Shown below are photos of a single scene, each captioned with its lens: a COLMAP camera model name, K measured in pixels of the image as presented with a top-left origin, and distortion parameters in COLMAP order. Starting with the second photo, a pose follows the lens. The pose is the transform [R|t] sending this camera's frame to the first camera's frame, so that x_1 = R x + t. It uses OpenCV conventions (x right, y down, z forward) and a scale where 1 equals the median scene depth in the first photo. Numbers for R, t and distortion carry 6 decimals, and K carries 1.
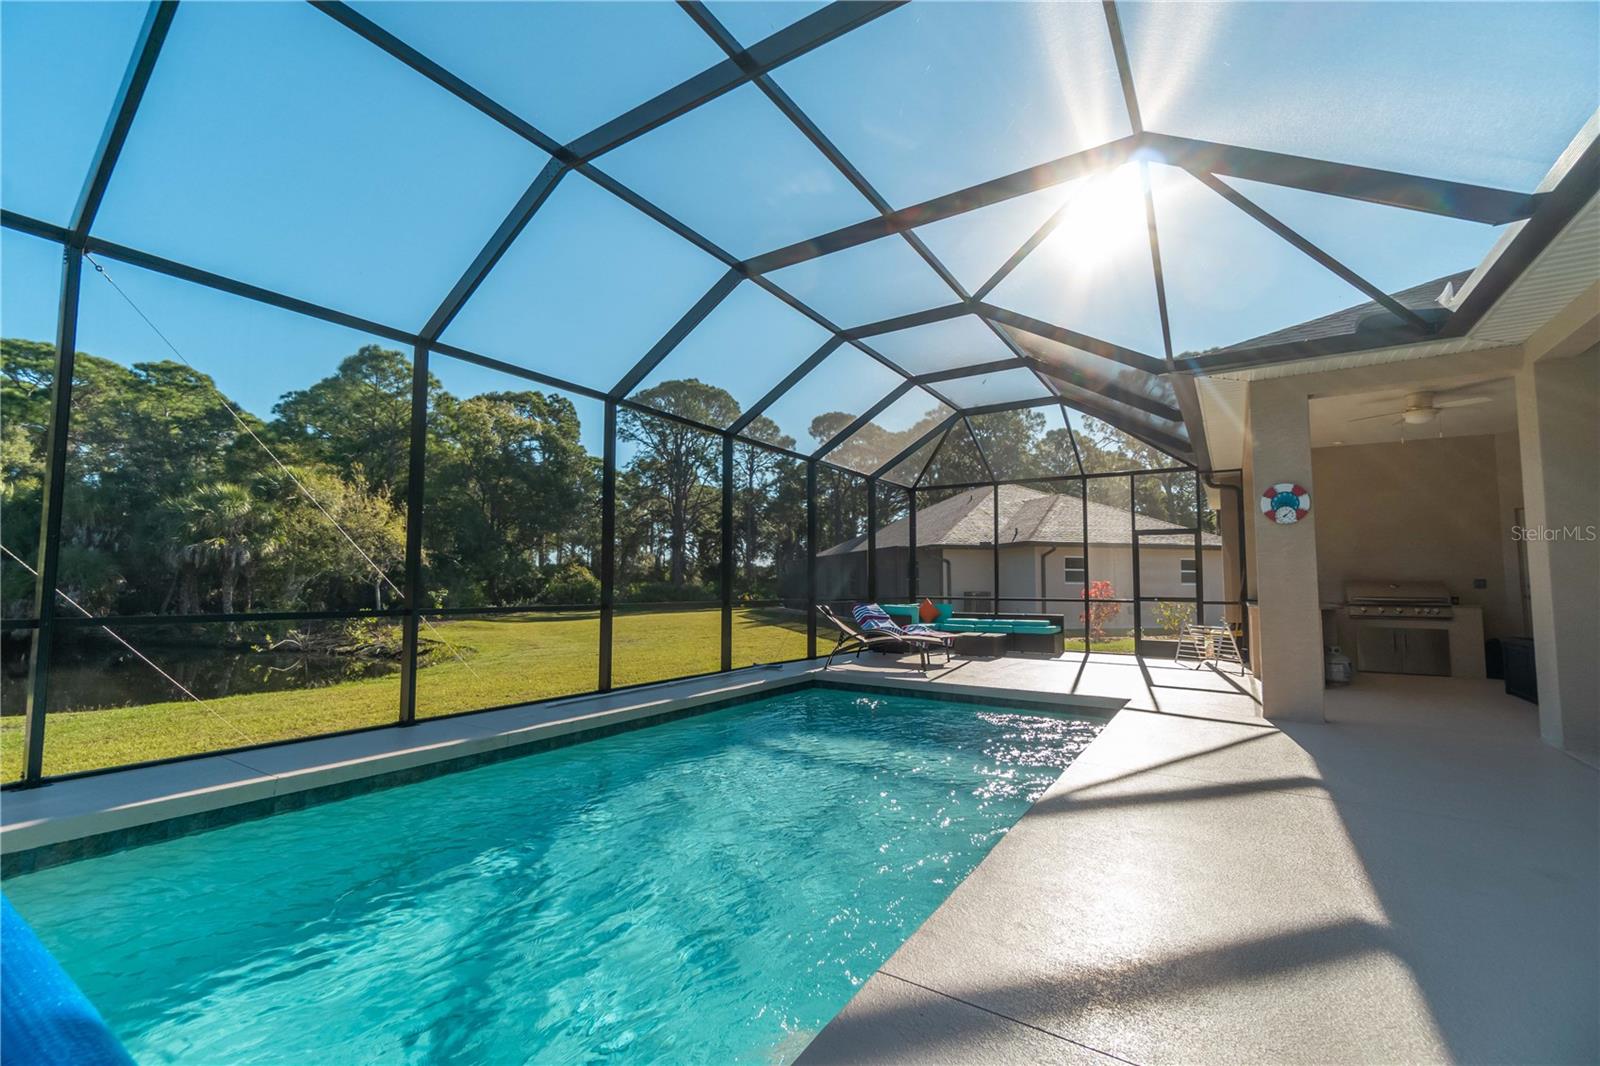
lens RADIAL K [[687.0, 0, 789.6], [0, 687.0, 534.5], [0, 0, 1]] dist [-0.002812, 0.000055]
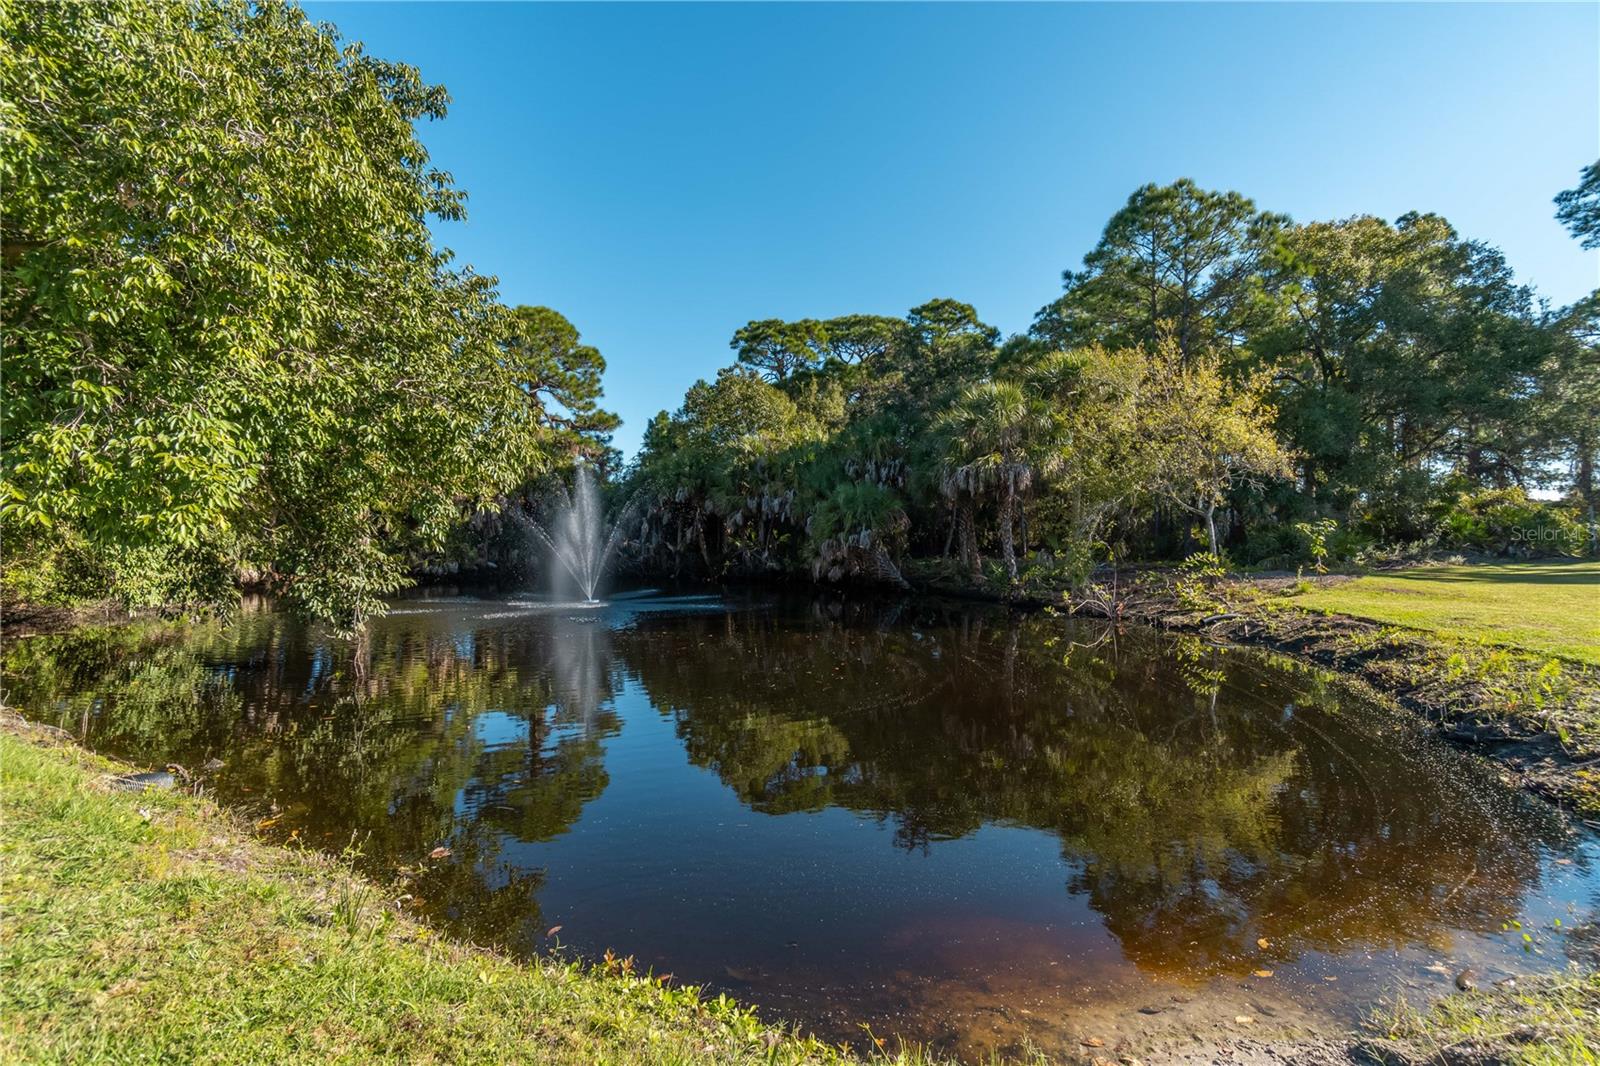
lens RADIAL K [[711.6, 0, 790.6], [0, 711.6, 532.3], [0, 0, 1]] dist [-0.000887, -0.000039]
pose [[0.567561, -0.017093, -0.823154, -0.312463], [0.075141, 0.996687, 0.031112, 0.044840], [0.819895, -0.079511, 0.566965, 0.363932]]
